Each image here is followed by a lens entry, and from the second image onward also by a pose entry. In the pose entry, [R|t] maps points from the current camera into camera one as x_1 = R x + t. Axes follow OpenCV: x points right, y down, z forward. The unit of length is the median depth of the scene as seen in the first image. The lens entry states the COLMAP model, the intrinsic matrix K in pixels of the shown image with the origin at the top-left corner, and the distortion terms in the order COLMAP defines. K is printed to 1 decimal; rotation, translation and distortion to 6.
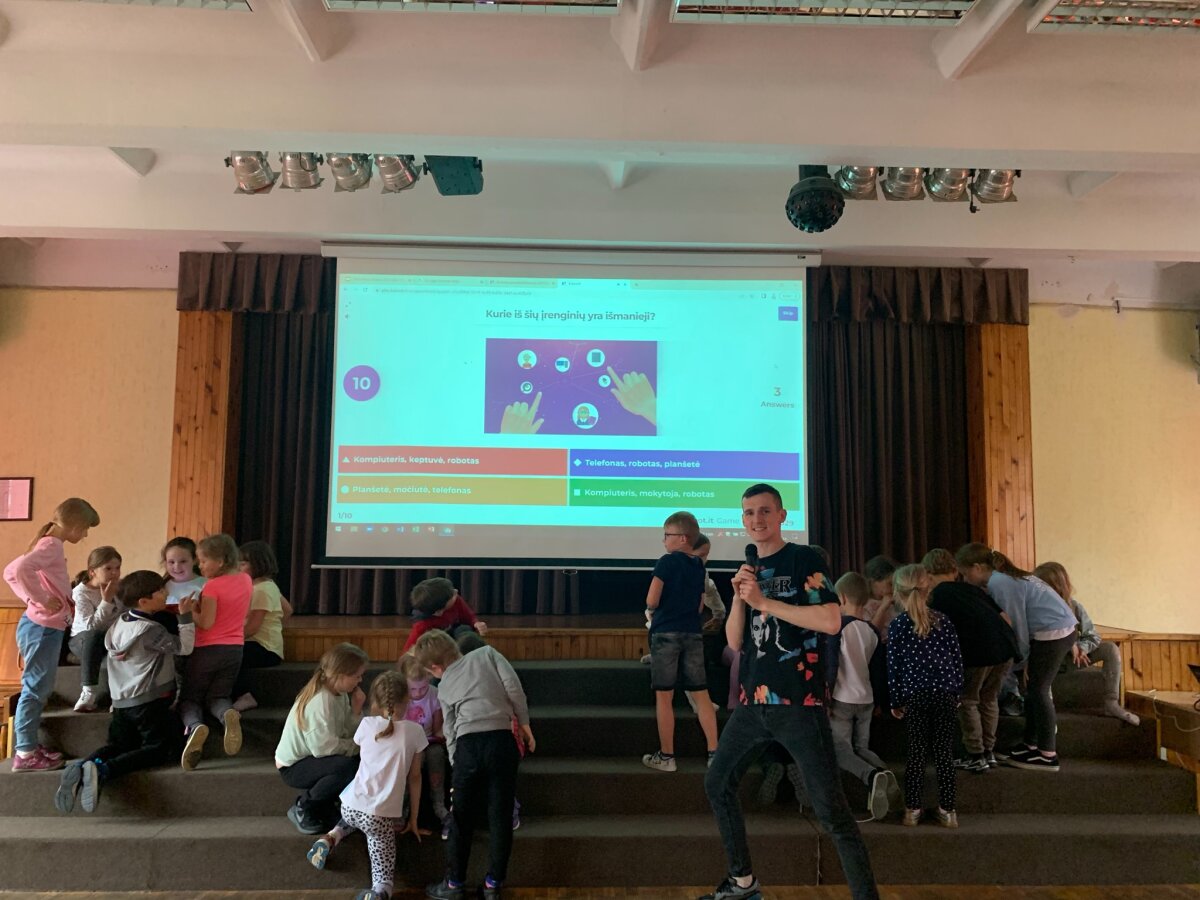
lens RADIAL K [[881.2, 0, 589.4], [0, 881.2, 453.3], [0, 0, 1]] dist [0.002211, -0.000334]
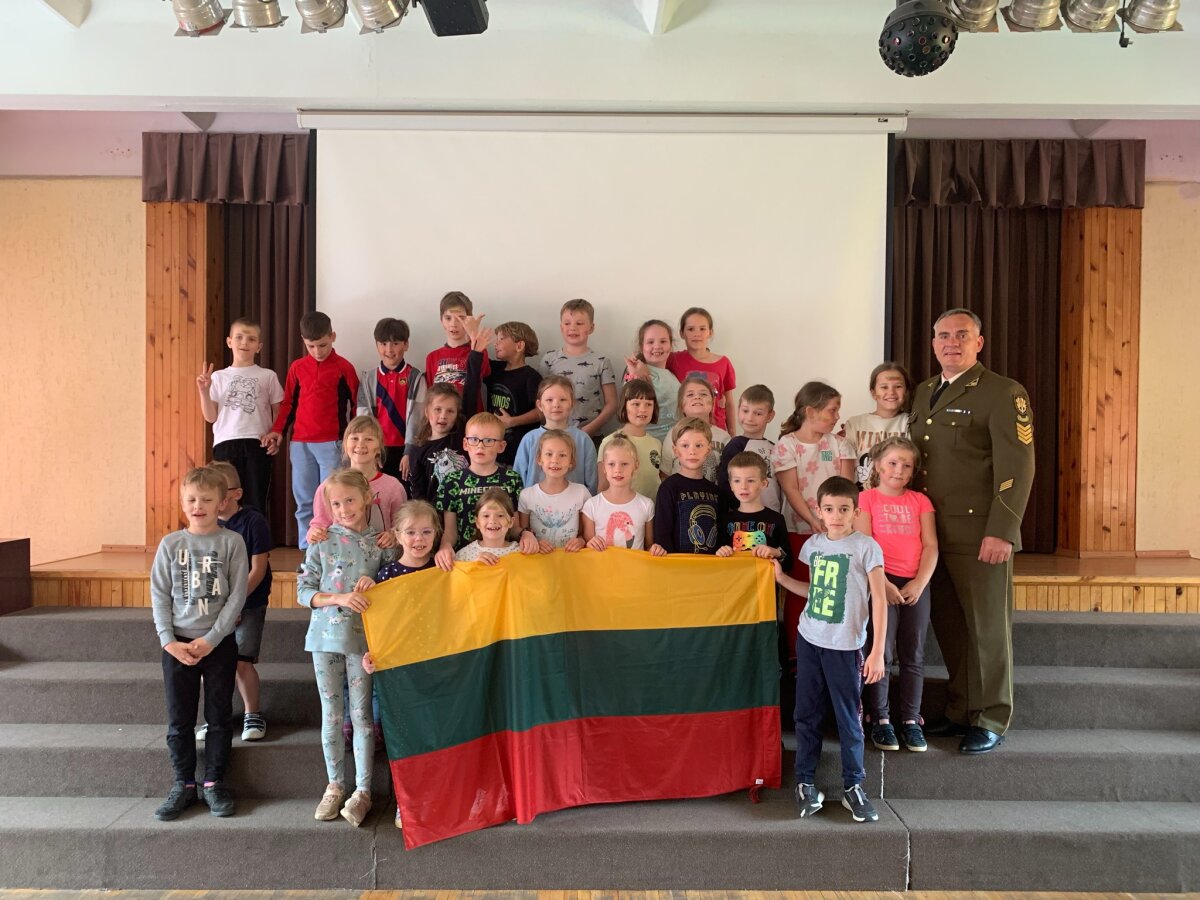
lens RADIAL K [[881.2, 0, 589.4], [0, 881.2, 453.3], [0, 0, 1]] dist [0.002211, -0.000334]
pose [[0.999708, -0.003111, -0.023951, -0.009275], [0.005471, 0.995060, 0.099129, 0.000414], [0.023524, -0.099231, 0.994786, 0.128975]]
